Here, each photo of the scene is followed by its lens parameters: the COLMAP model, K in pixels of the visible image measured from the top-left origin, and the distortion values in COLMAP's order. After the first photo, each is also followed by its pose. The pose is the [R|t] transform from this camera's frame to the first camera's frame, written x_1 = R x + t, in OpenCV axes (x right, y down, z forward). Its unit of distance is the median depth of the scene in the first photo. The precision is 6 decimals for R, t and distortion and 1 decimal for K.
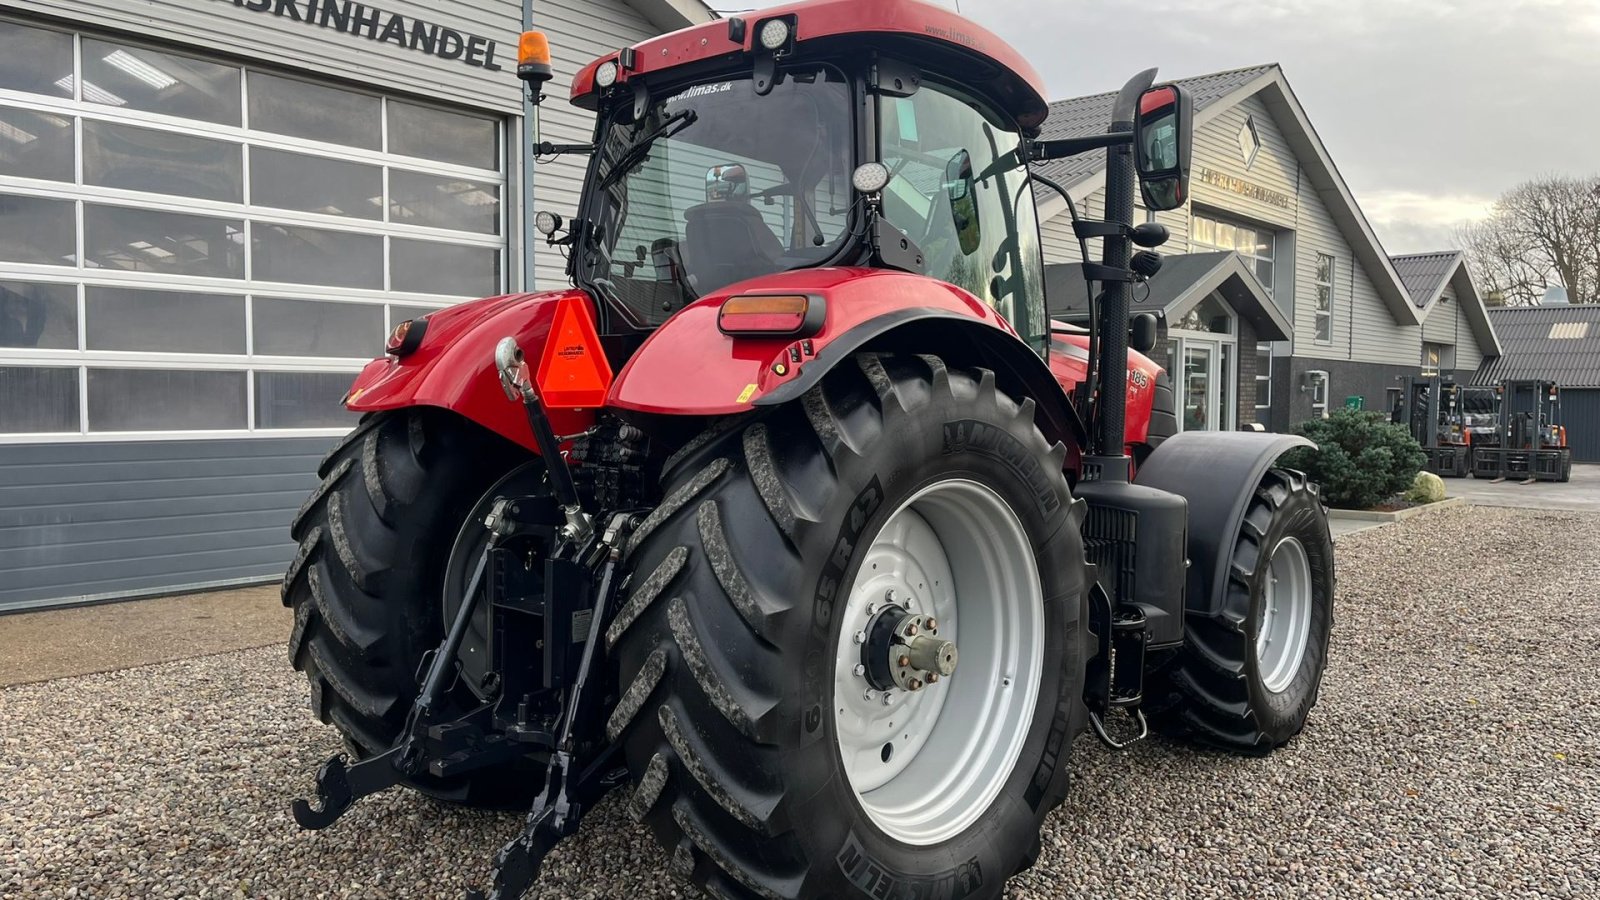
lens RADIAL K [[1209.1, 0, 806.7], [0, 1209.1, 445.6], [0, 0, 1]] dist [0.064871, -0.074446]
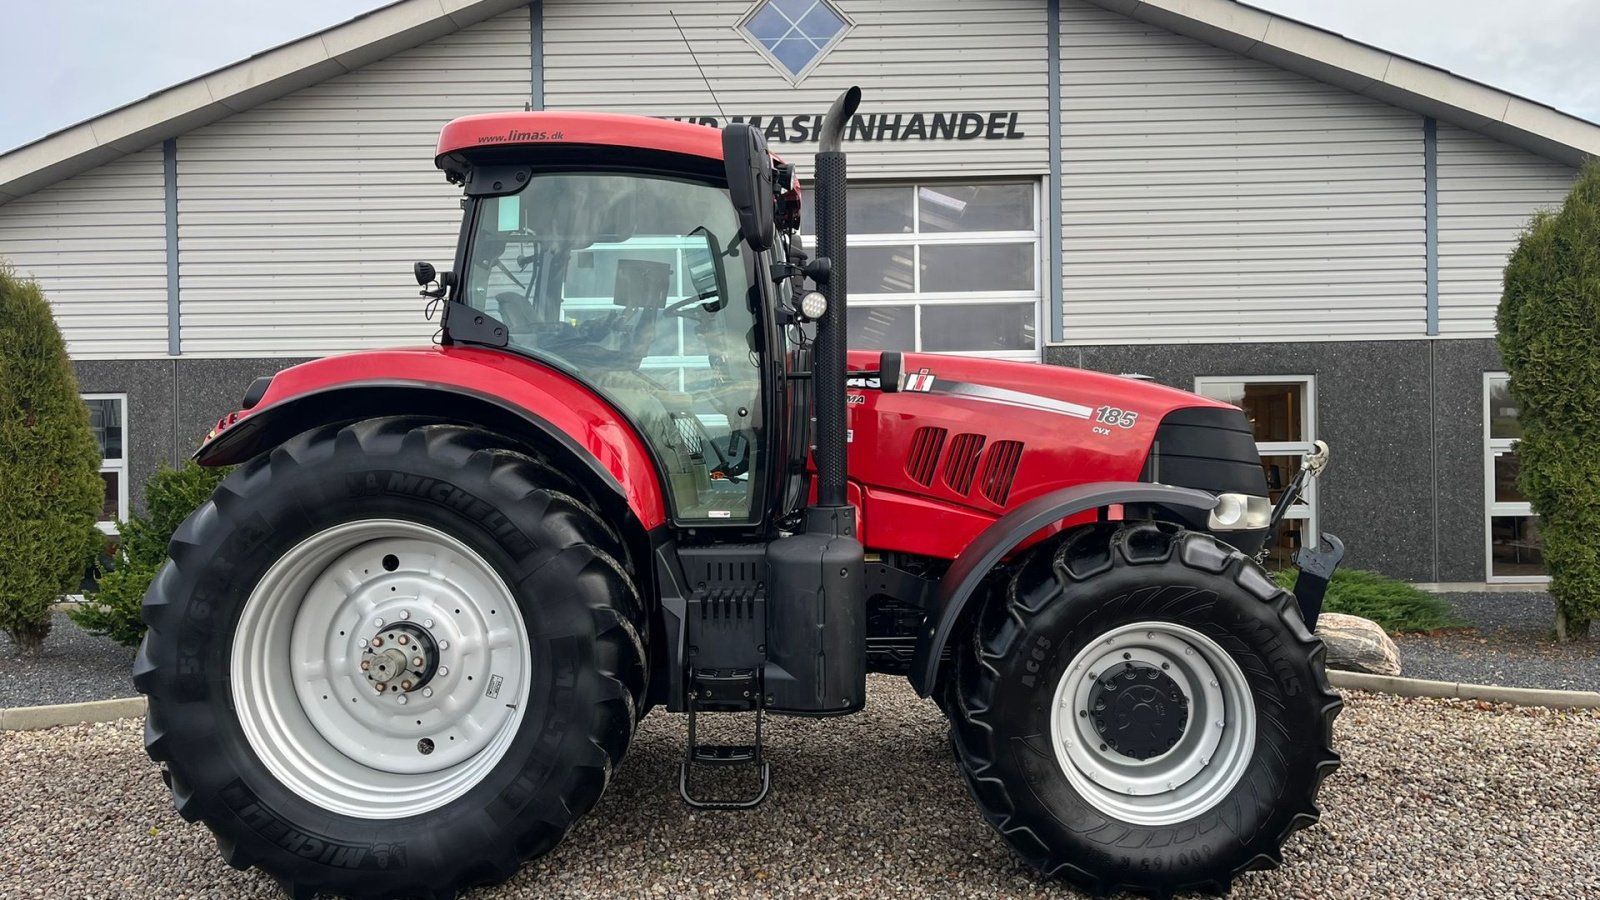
lens RADIAL K [[1209.1, 0, 801.2], [0, 1209.1, 438.5], [0, 0, 1]] dist [0.064871, -0.074446]
pose [[0.646580, -0.016294, -0.762672, 0.898519], [-0.013651, 0.999365, -0.032923, -0.012749], [0.762724, 0.031699, 0.645947, 0.360033]]
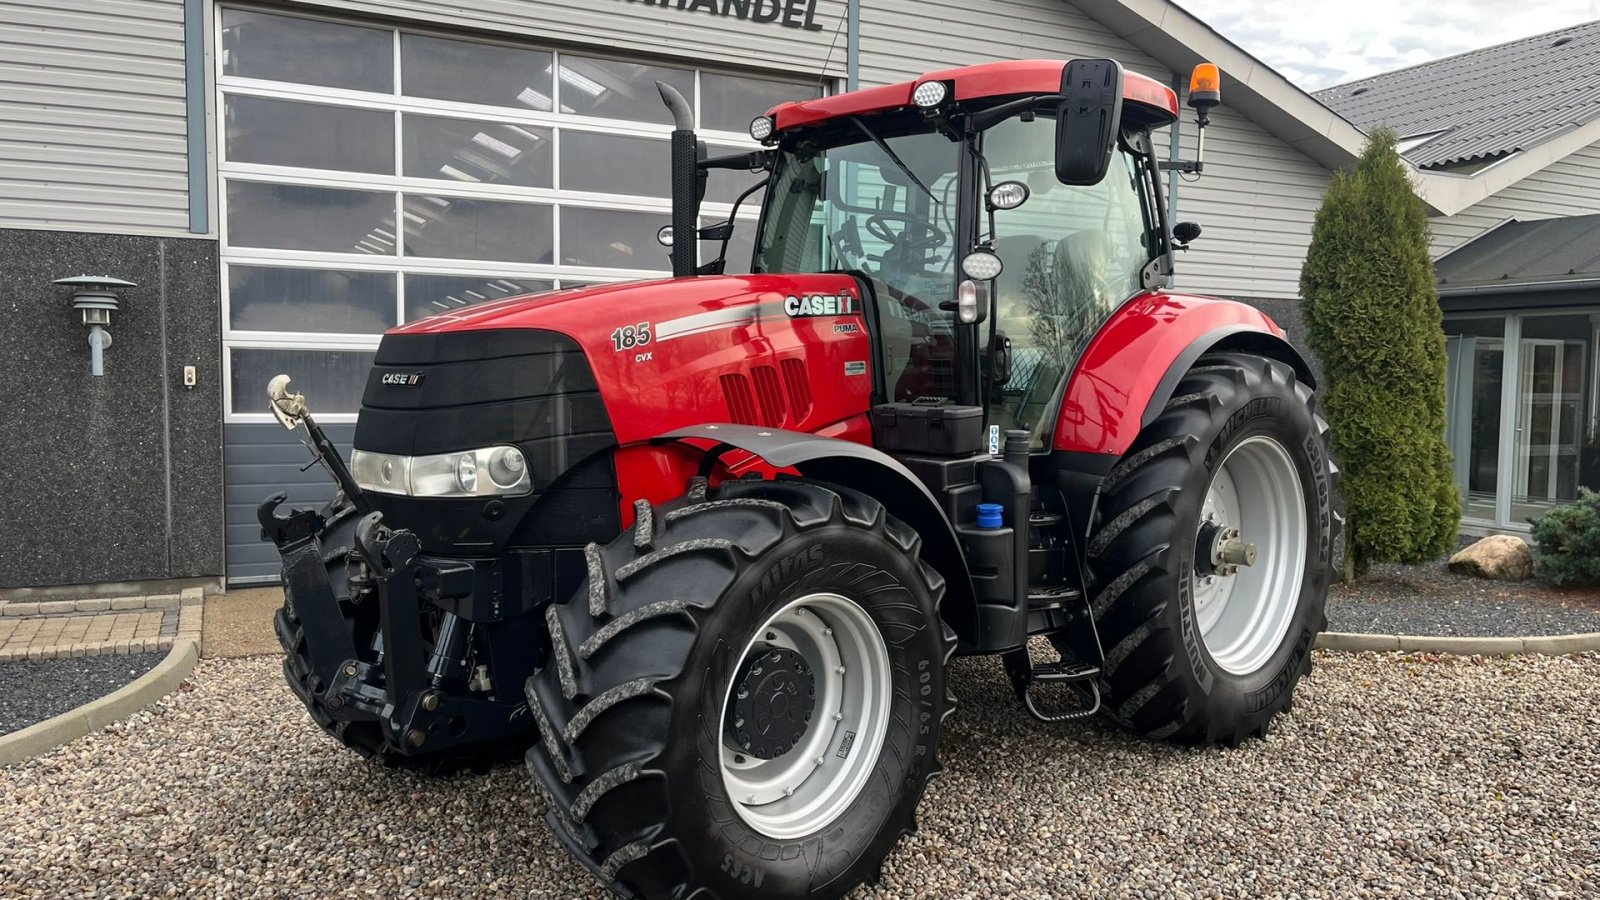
lens RADIAL K [[1209.1, 0, 797.7], [0, 1209.1, 460.6], [0, 0, 1]] dist [0.064871, -0.074446]
pose [[0.917109, 0.032526, -0.397307, 0.229911], [-0.024110, 0.999367, 0.026162, -0.010085], [0.397906, -0.014414, 0.917313, 0.291931]]
